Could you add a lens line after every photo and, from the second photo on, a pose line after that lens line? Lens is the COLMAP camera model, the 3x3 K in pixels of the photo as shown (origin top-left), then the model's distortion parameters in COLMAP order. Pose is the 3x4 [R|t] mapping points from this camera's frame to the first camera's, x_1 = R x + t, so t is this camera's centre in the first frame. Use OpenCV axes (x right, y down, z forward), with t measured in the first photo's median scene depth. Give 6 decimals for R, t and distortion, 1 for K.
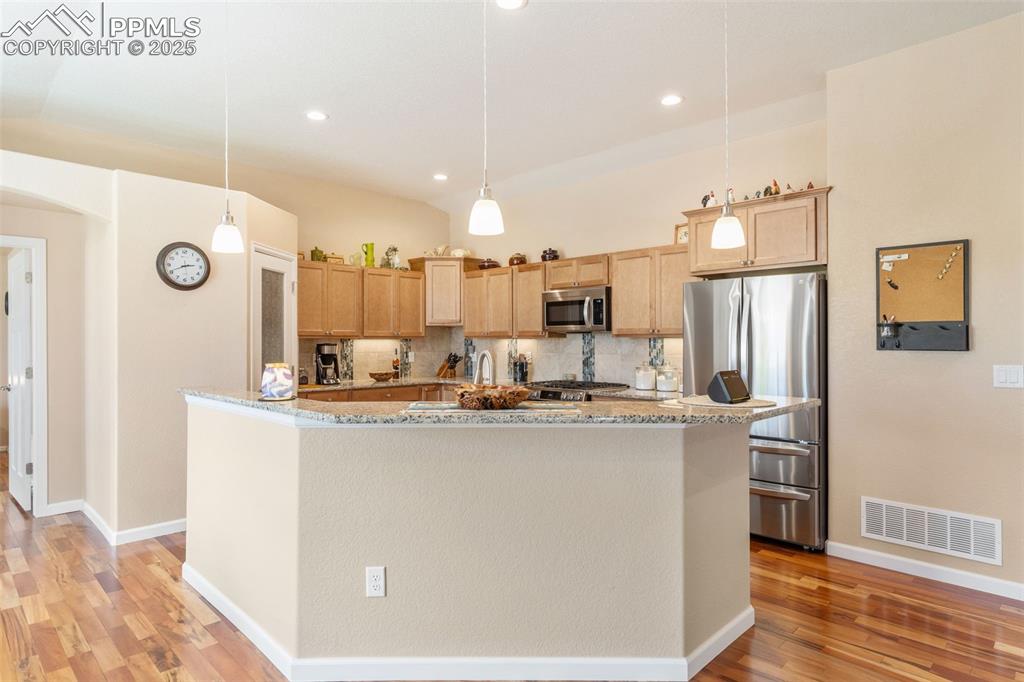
lens RADIAL K [[578.1, 0, 515.9], [0, 578.1, 337.9], [0, 0, 1]] dist [0.000396, 0.000596]
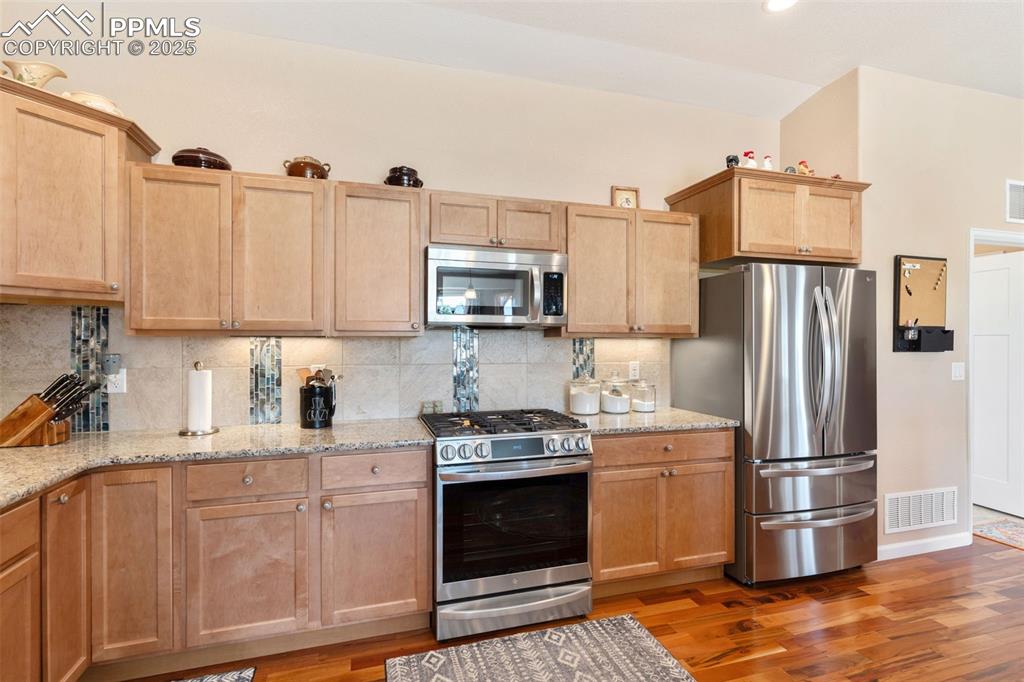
lens RADIAL K [[493.7, 0, 511.3], [0, 493.7, 341.5], [0, 0, 1]] dist [0.003185, 0.003137]
pose [[0.468970, 0.004824, 0.883201, -0.296192], [-0.005755, 0.999981, -0.002406, 0.005082], [-0.883196, -0.003955, 0.468988, 0.711403]]
